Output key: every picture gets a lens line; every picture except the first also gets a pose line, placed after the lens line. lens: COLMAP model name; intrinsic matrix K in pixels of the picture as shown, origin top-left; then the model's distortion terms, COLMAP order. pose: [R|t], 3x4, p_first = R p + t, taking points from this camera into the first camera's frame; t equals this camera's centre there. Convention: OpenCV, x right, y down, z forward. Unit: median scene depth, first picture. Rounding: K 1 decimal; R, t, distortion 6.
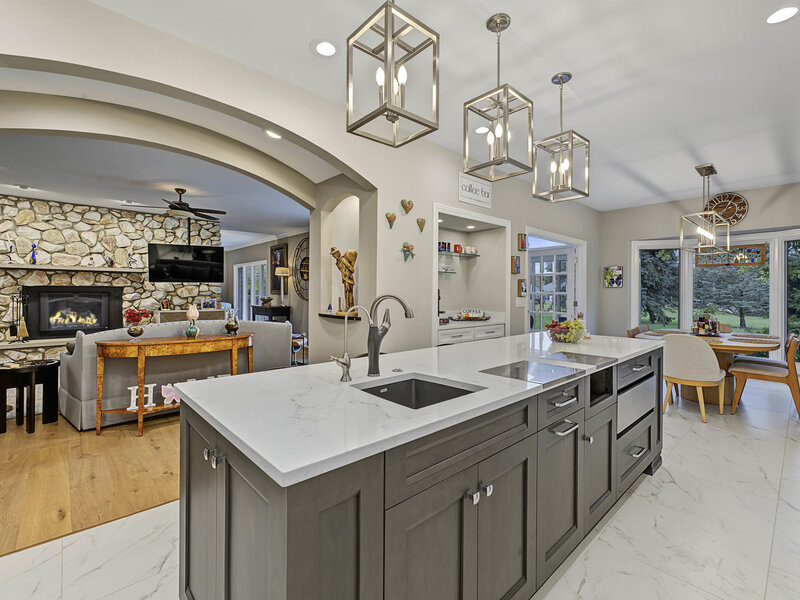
lens RADIAL K [[366.4, 0, 398.1], [0, 366.4, 297.2], [0, 0, 1]] dist [0.001406, 0.000123]
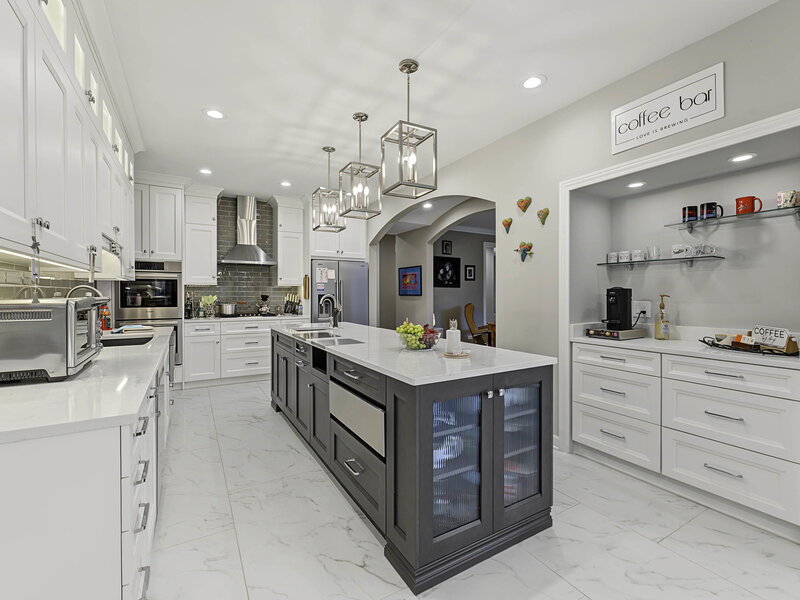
lens RADIAL K [[364.6, 0, 399.4], [0, 364.6, 295.3], [0, 0, 1]] dist [-0.000399, -0.000201]
pose [[-0.200697, -0.000198, -0.979653, 1.018168], [-0.006806, 0.999976, 0.001192, -0.008033], [0.979630, 0.006907, -0.200693, 0.865102]]
